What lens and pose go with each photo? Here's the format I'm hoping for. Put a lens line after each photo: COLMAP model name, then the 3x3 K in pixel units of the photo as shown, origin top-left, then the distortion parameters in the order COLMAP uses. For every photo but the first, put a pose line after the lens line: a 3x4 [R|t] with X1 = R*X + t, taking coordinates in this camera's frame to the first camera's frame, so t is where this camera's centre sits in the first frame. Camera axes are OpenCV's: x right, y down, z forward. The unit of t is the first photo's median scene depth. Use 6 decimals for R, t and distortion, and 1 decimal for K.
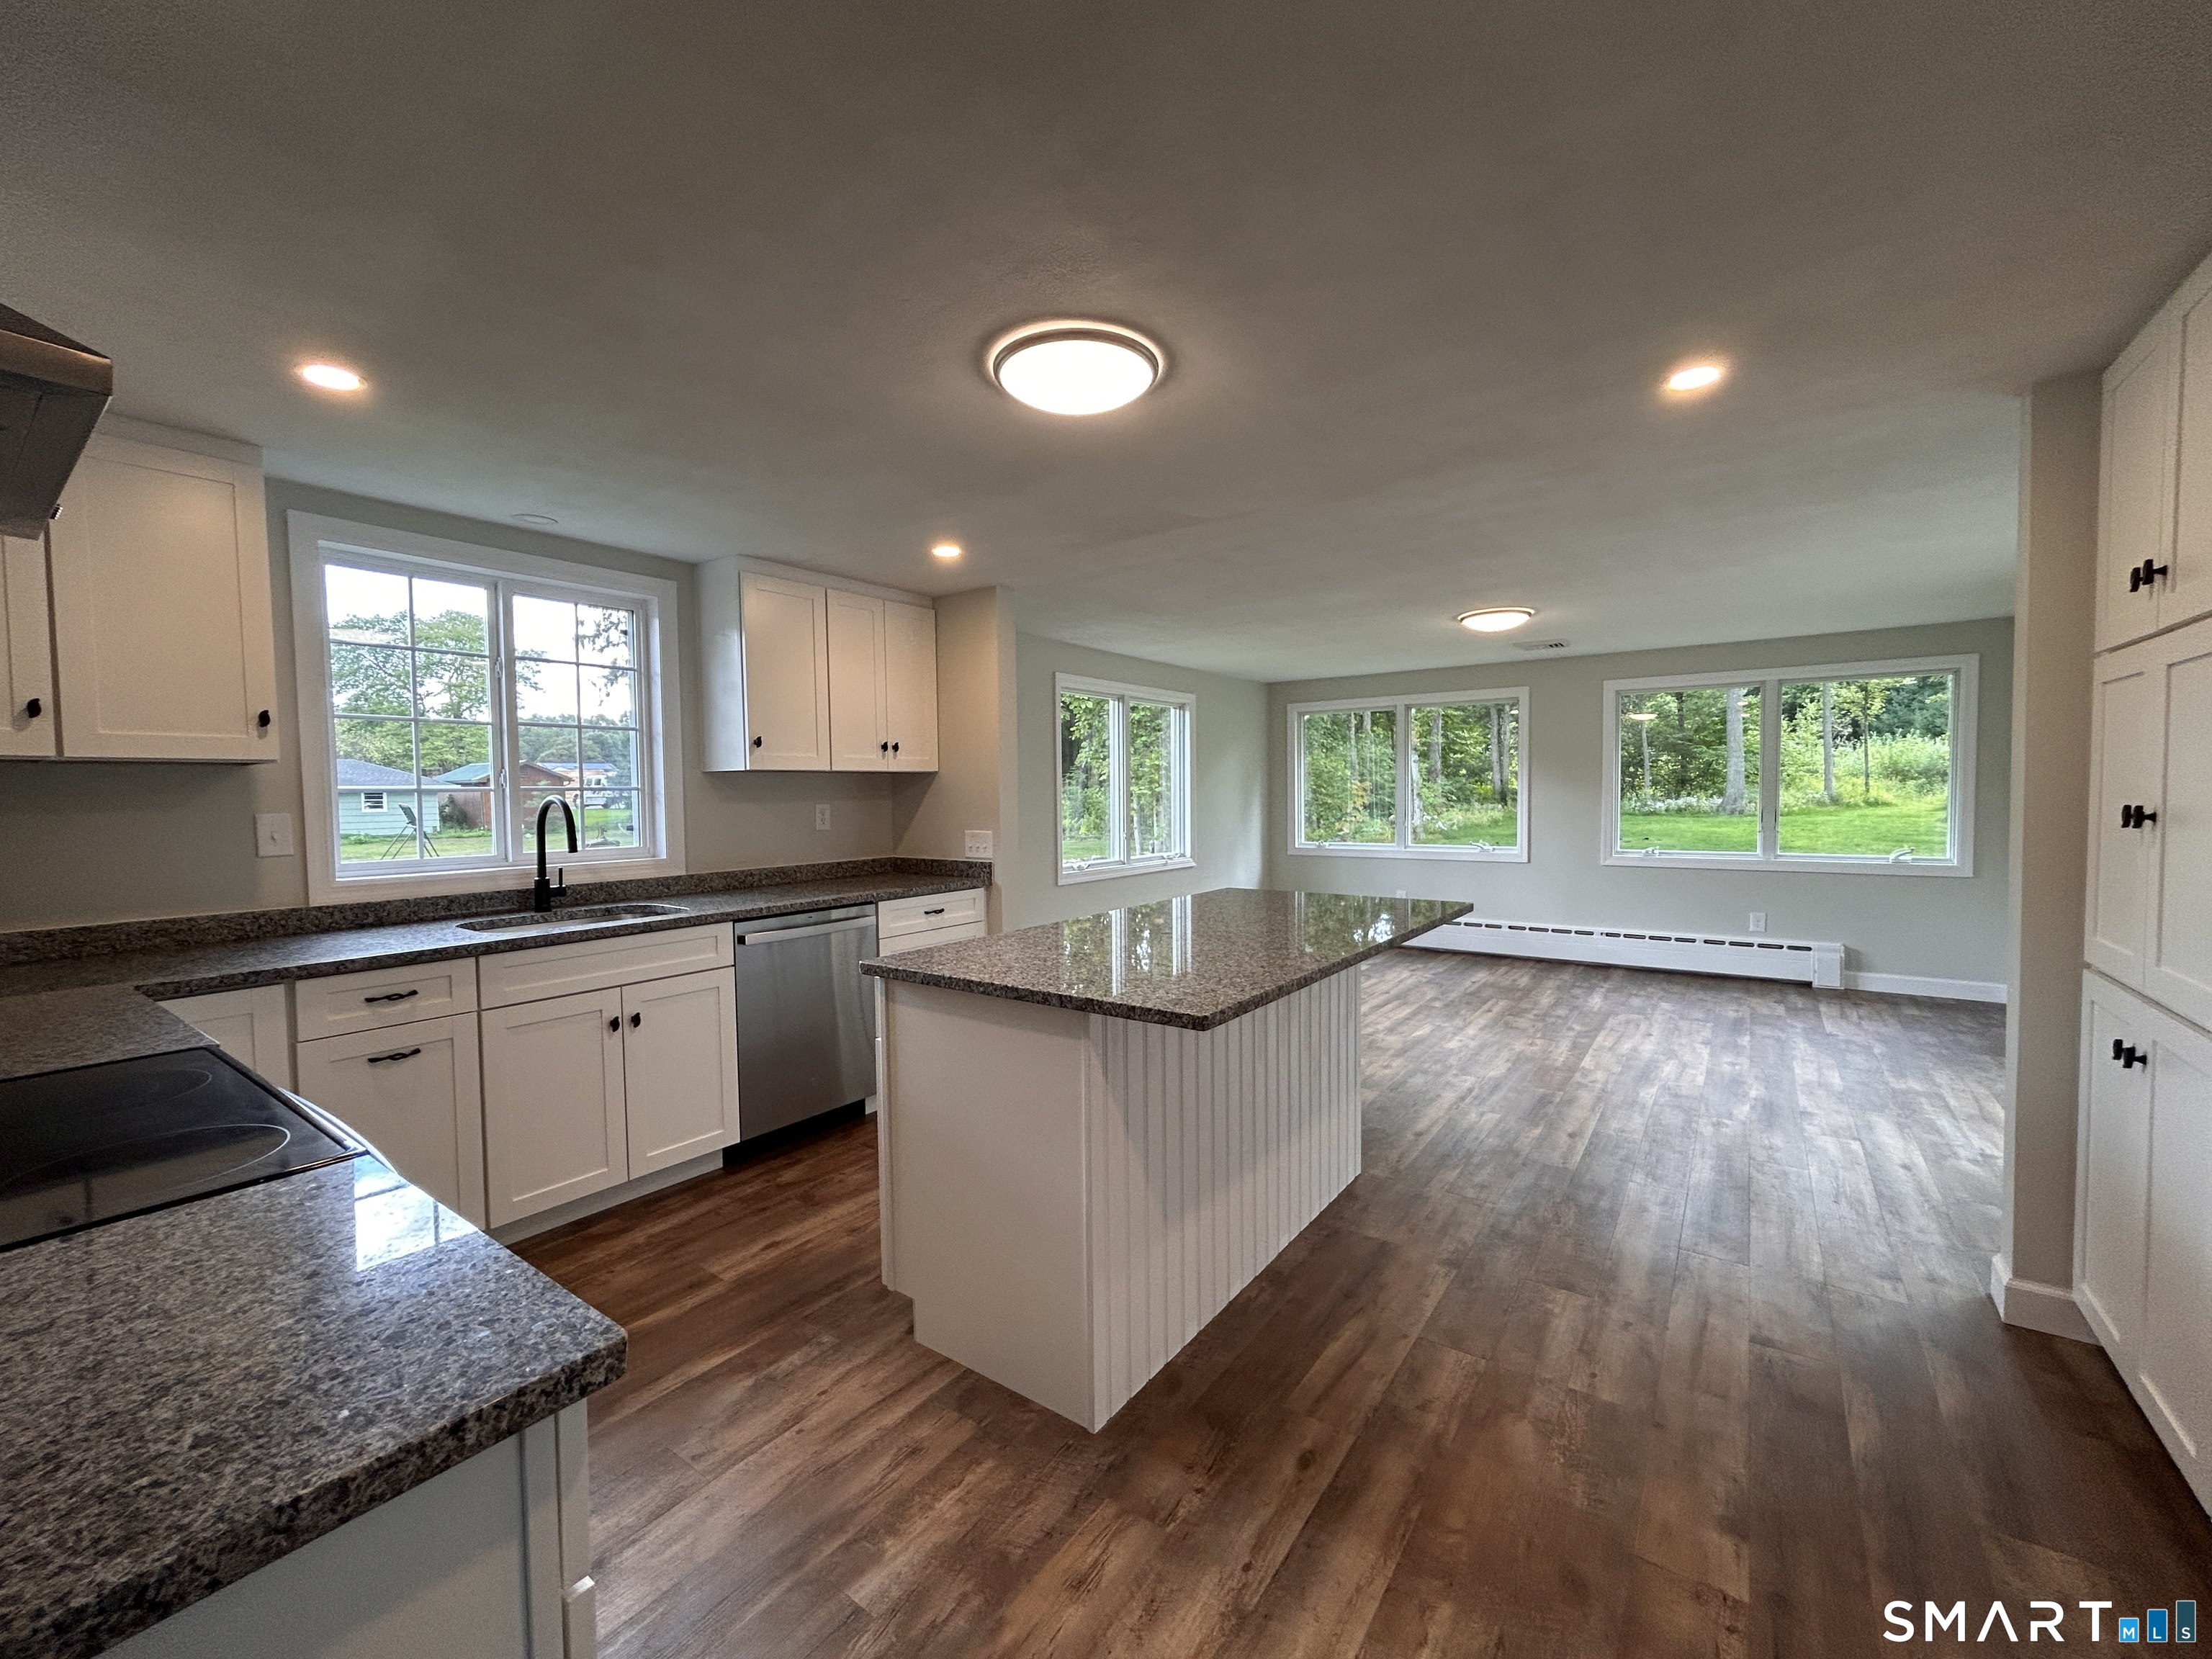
lens RADIAL K [[896.4, 0, 1103.5], [0, 896.4, 834.0], [0, 0, 1]] dist [-0.003268, 0.002292]
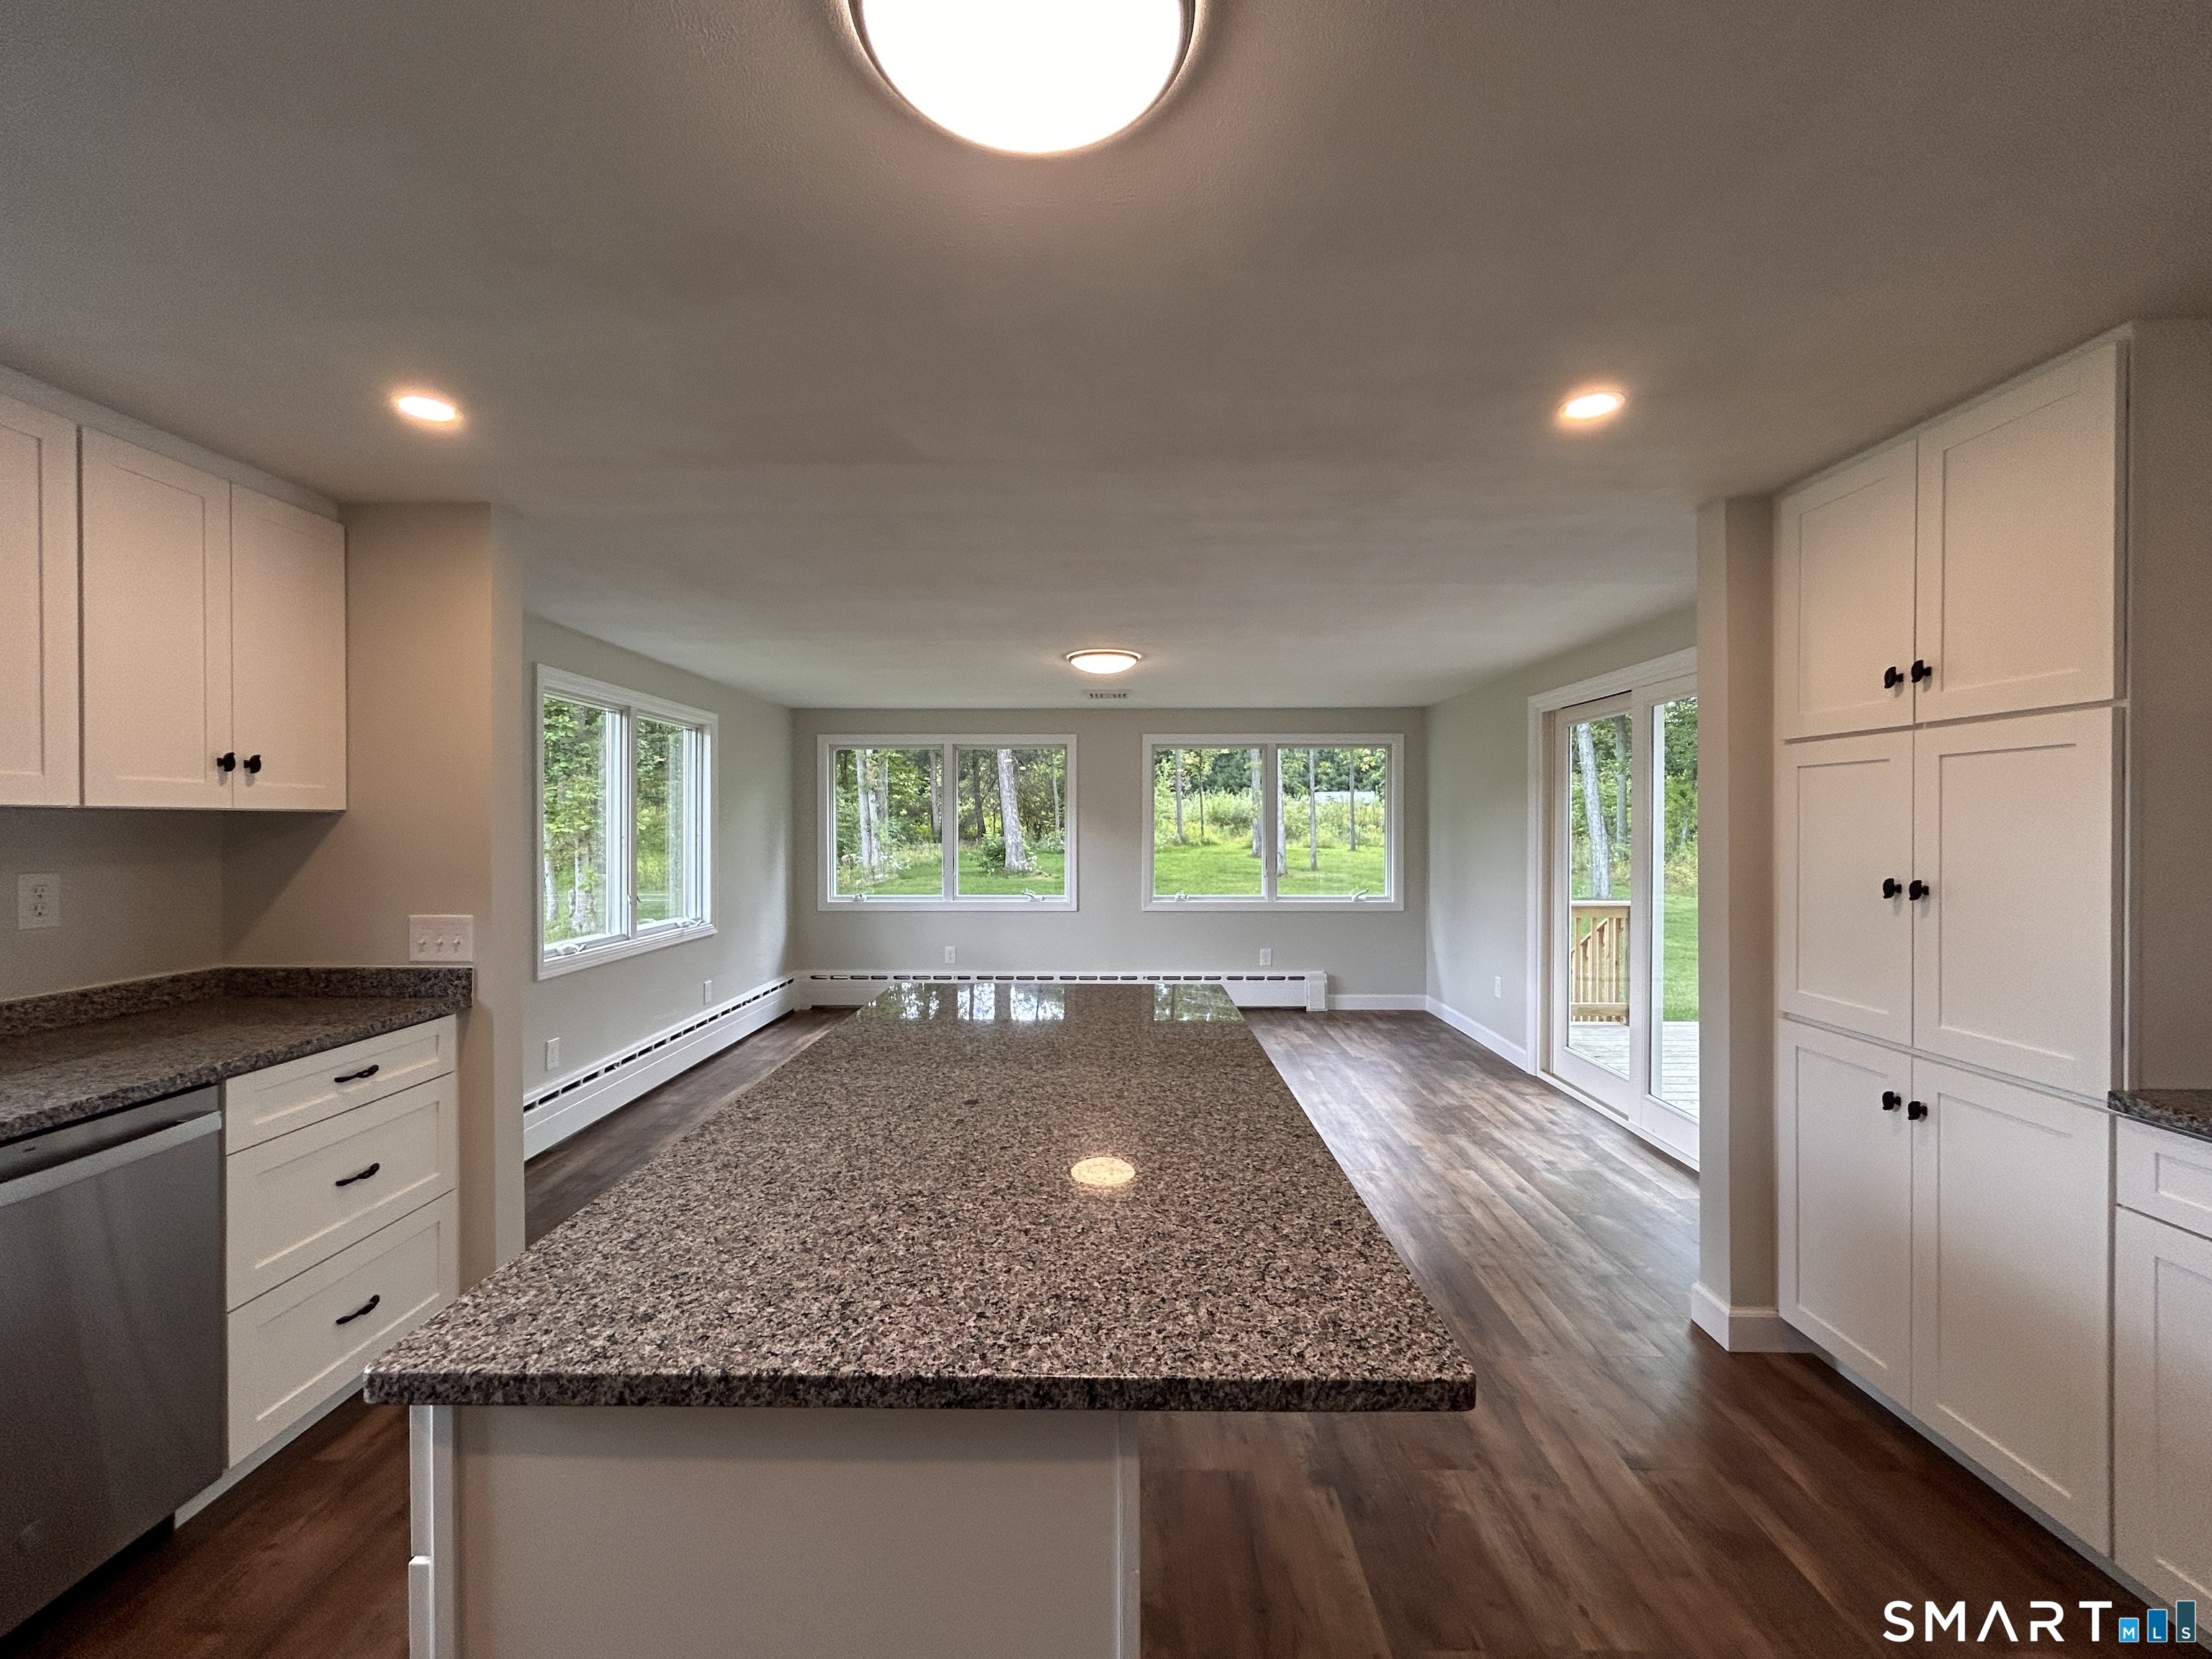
lens RADIAL K [[896.4, 0, 1103.7], [0, 896.4, 830.1], [0, 0, 1]] dist [-0.003268, 0.002292]
pose [[0.814695, 0.009193, 0.579817, -0.132439], [0.017489, 0.999030, -0.040414, -0.028703], [-0.579626, 0.043066, 0.813744, 0.291824]]
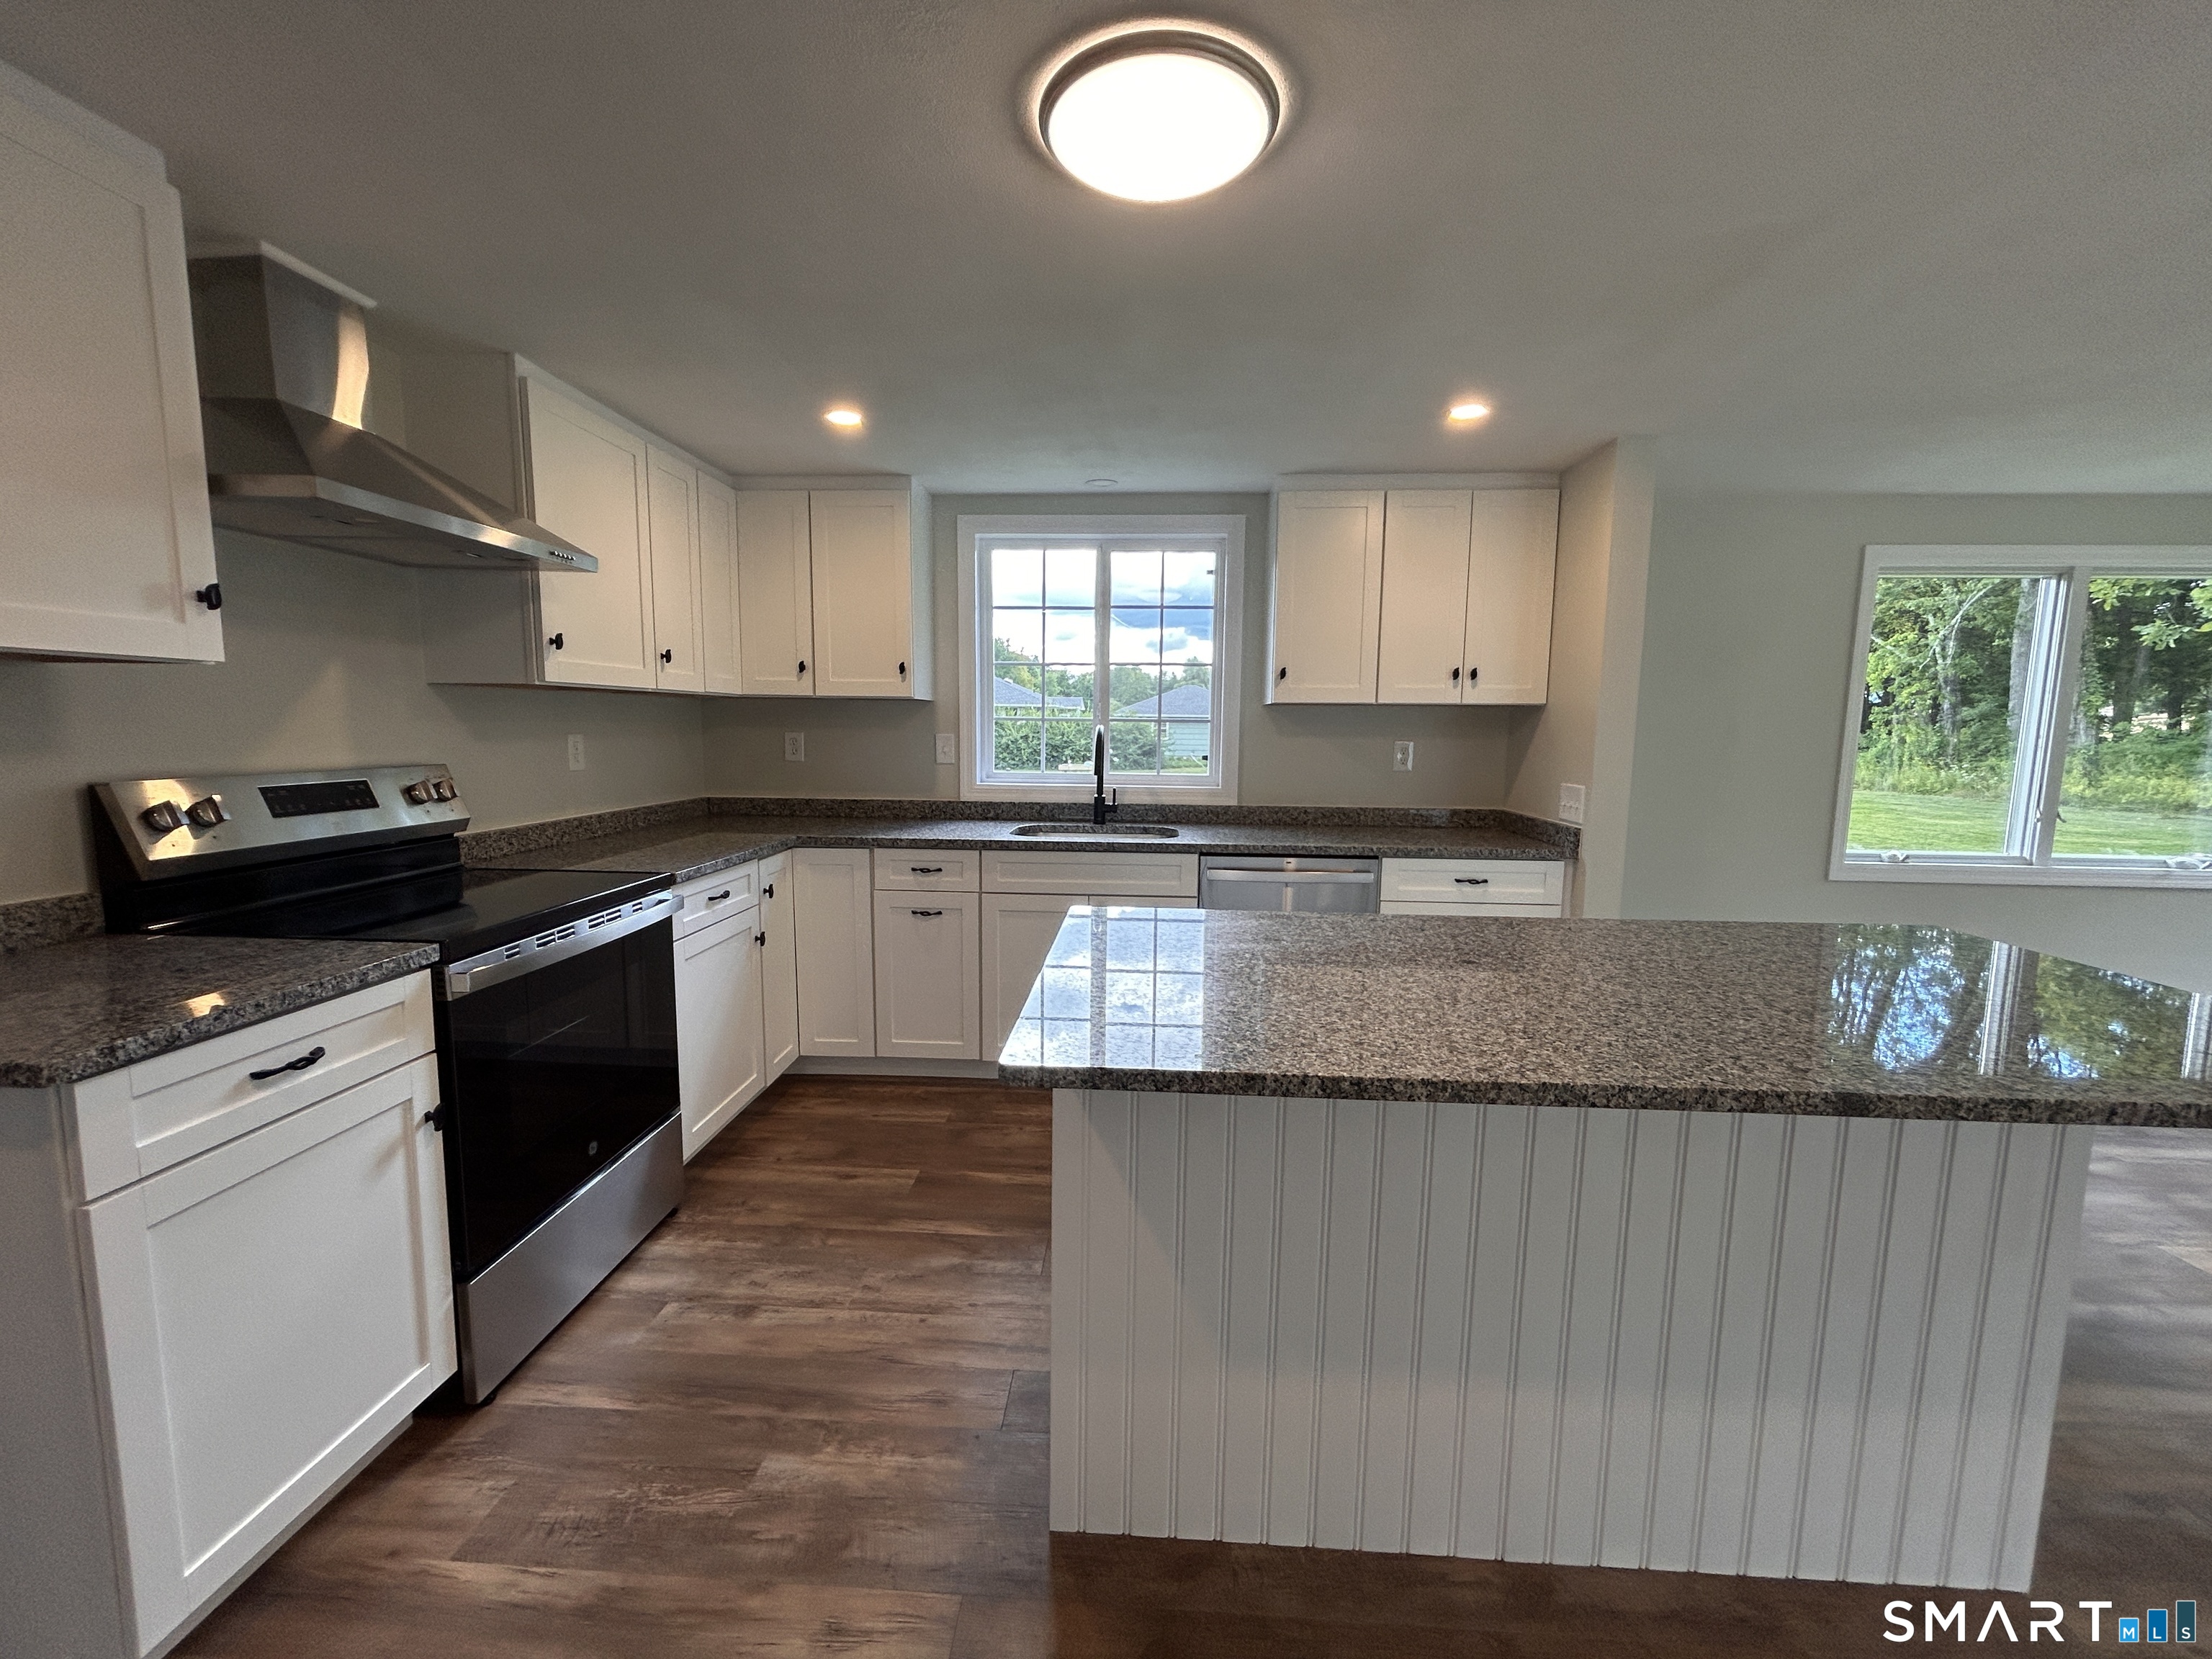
lens RADIAL K [[896.4, 0, 1101.5], [0, 896.4, 835.3], [0, 0, 1]] dist [-0.003268, 0.002292]
pose [[0.538328, 0.121320, -0.833957, 0.285631], [-0.057874, 0.992569, 0.107035, -0.019673], [0.840746, -0.009355, 0.541349, 0.283061]]
